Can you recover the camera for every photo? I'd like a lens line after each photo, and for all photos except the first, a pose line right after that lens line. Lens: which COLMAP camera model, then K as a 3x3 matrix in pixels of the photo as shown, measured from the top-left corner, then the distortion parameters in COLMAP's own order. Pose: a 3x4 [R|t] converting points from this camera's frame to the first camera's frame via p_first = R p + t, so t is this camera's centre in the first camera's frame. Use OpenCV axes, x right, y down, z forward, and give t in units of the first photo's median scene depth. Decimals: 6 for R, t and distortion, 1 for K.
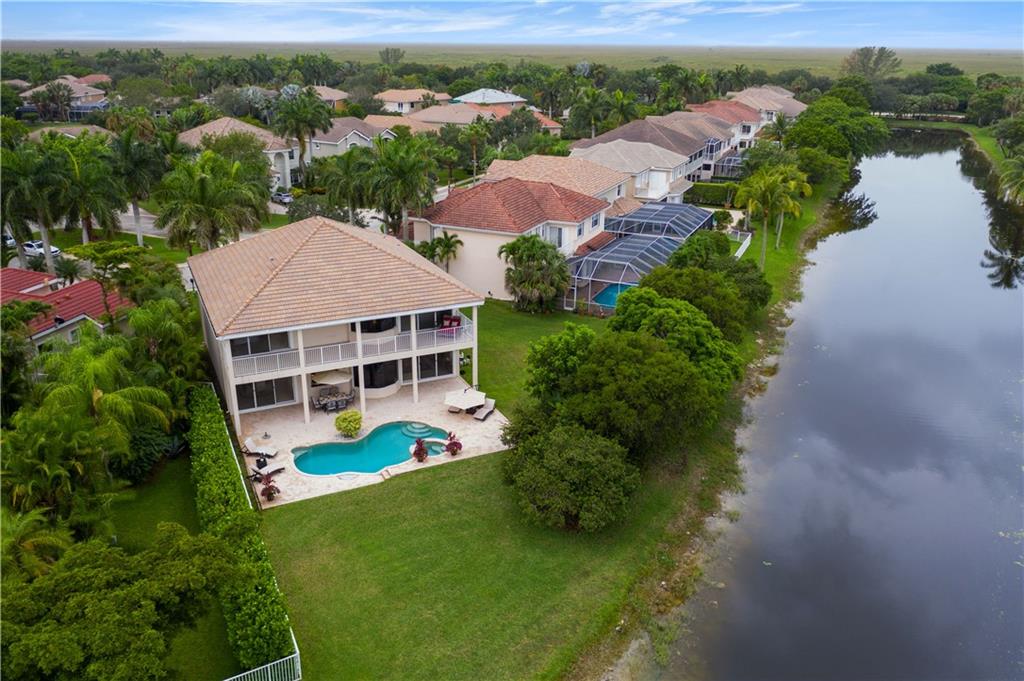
lens RADIAL K [[804.3, 0, 512.0], [0, 804.3, 340.5], [0, 0, 1]] dist [0.006719, 0.000032]
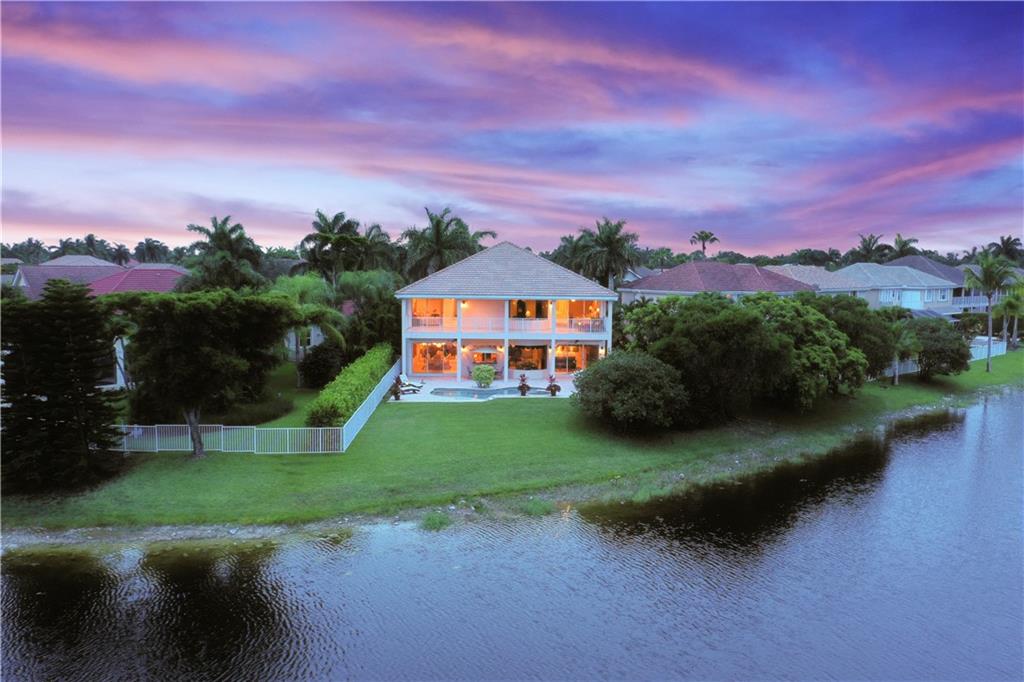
lens RADIAL K [[804.3, 0, 512.0], [0, 804.3, 341.0], [0, 0, 1]] dist [0.006719, 0.000032]
pose [[0.912546, 0.039416, -0.407069, 0.322748], [-0.143850, 0.962677, -0.229259, 0.321718], [0.382840, 0.267767, 0.884158, -0.059543]]
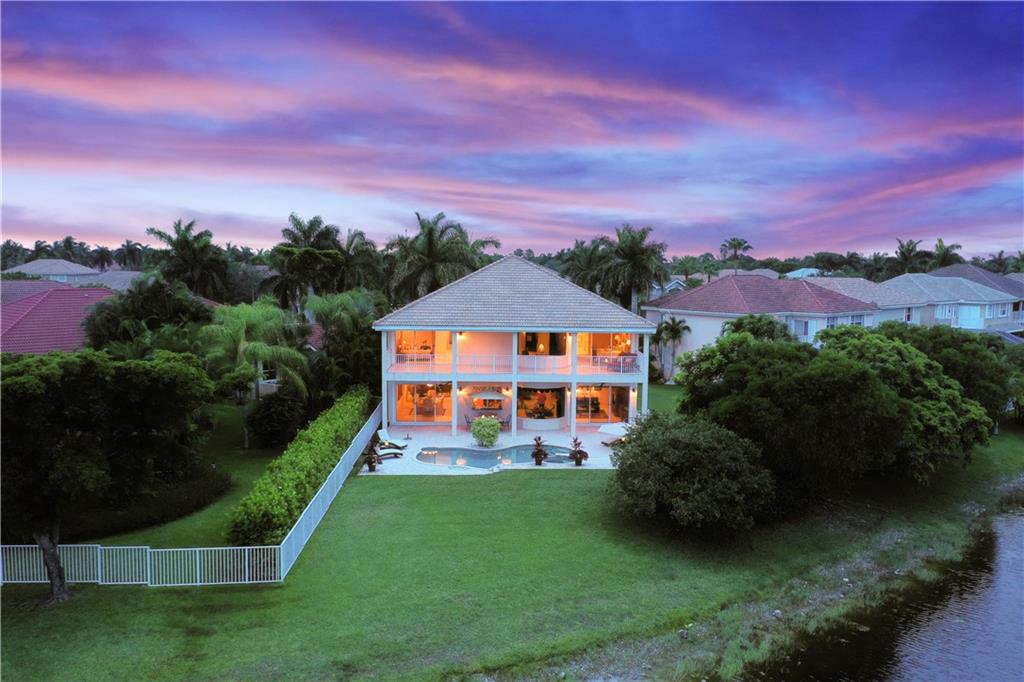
lens RADIAL K [[804.3, 0, 512.0], [0, 804.3, 341.0], [0, 0, 1]] dist [0.006719, 0.000032]
pose [[0.913078, 0.040282, -0.405791, 0.200383], [-0.144155, 0.962742, -0.228797, 0.210854], [0.381456, 0.267406, 0.884865, 0.155964]]
